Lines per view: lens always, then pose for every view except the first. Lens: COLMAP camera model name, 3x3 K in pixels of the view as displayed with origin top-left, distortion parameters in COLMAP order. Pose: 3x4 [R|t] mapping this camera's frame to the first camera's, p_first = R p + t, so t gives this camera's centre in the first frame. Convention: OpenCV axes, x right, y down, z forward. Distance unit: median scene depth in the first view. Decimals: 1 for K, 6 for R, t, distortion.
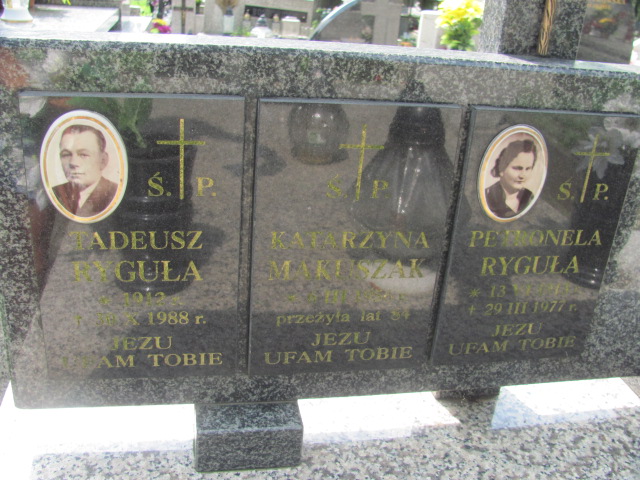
lens RADIAL K [[670.0, 0, 320.0], [0, 670.0, 240.0], [0, 0, 1]] dist [-0.175417, 0.228039]
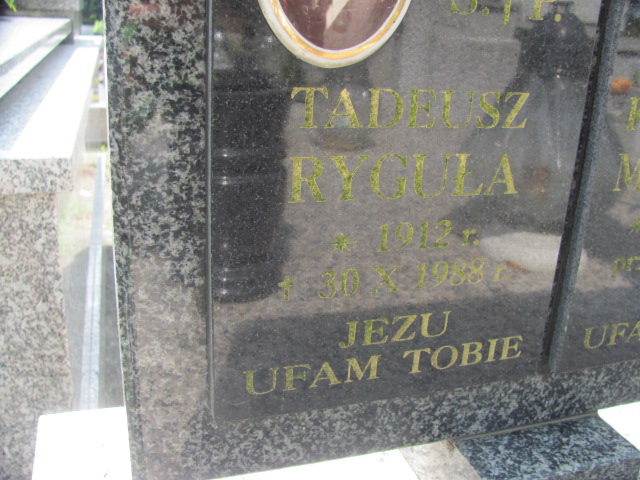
lens RADIAL K [[606.4, 0, 320.0], [0, 606.4, 240.0], [0, 0, 1]] dist [-0.180239, 0.194609]
pose [[0.989667, -0.069172, 0.125594, -0.360877], [0.081617, 0.991951, -0.096808, 0.119681], [-0.117887, 0.106059, 0.987347, 0.496754]]
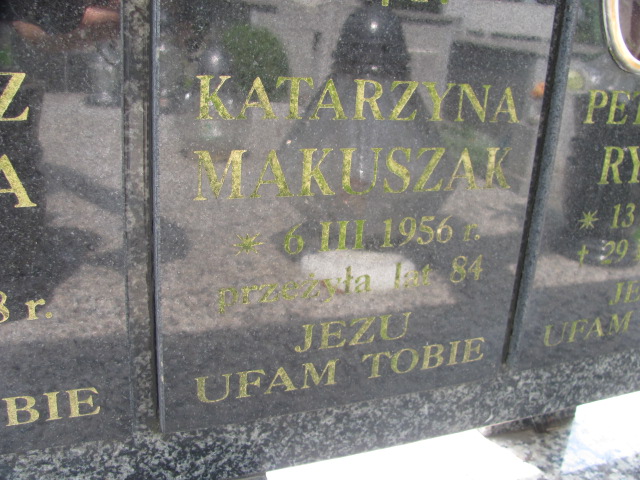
lens RADIAL K [[635.9, 0, 320.0], [0, 635.9, 240.0], [0, 0, 1]] dist [-0.195273, 0.219216]
pose [[0.980018, -0.071410, 0.185649, -0.070205], [0.089033, 0.992100, -0.088381, 0.118307], [-0.177871, 0.103144, 0.978633, 0.545339]]
